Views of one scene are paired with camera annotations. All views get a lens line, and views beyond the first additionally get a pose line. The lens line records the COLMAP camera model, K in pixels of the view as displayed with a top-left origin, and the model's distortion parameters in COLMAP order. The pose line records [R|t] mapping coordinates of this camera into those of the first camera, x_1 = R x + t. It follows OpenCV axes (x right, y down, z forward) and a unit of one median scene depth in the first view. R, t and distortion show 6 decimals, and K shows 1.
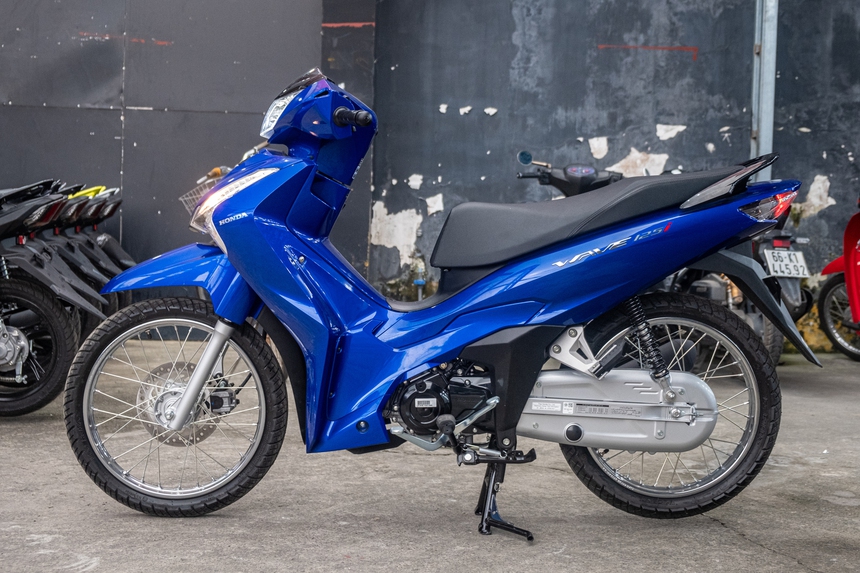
lens RADIAL K [[1150.5, 0, 430.1], [0, 1150.5, 284.7], [0, 0, 1]] dist [0.030294, 0.000000]
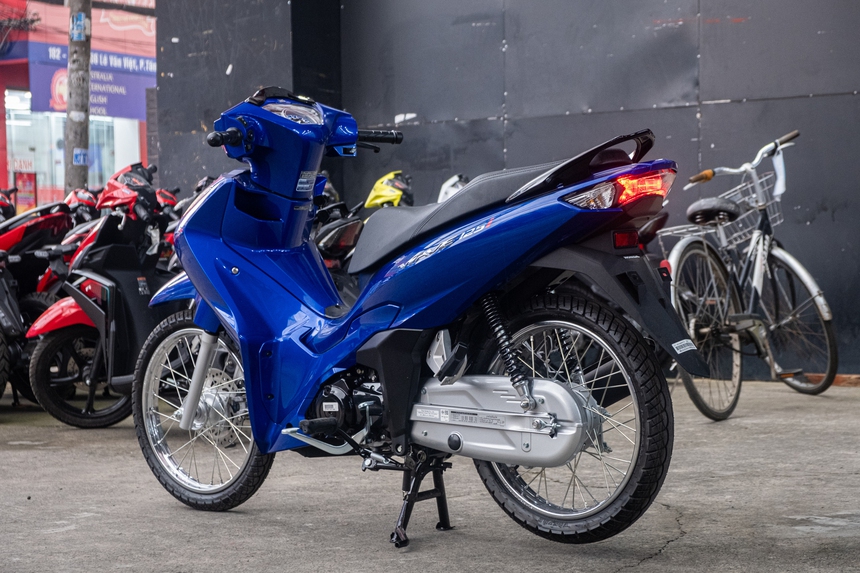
lens RADIAL K [[1634.8, 0, 430.2], [0, 1634.8, 287.8], [0, 0, 1]] dist [-0.115889, 0.000000]
pose [[0.765587, -0.028884, -0.642684, 0.947891], [0.010851, 0.999429, -0.031992, 0.041994], [0.643241, 0.017519, 0.765463, -0.052857]]
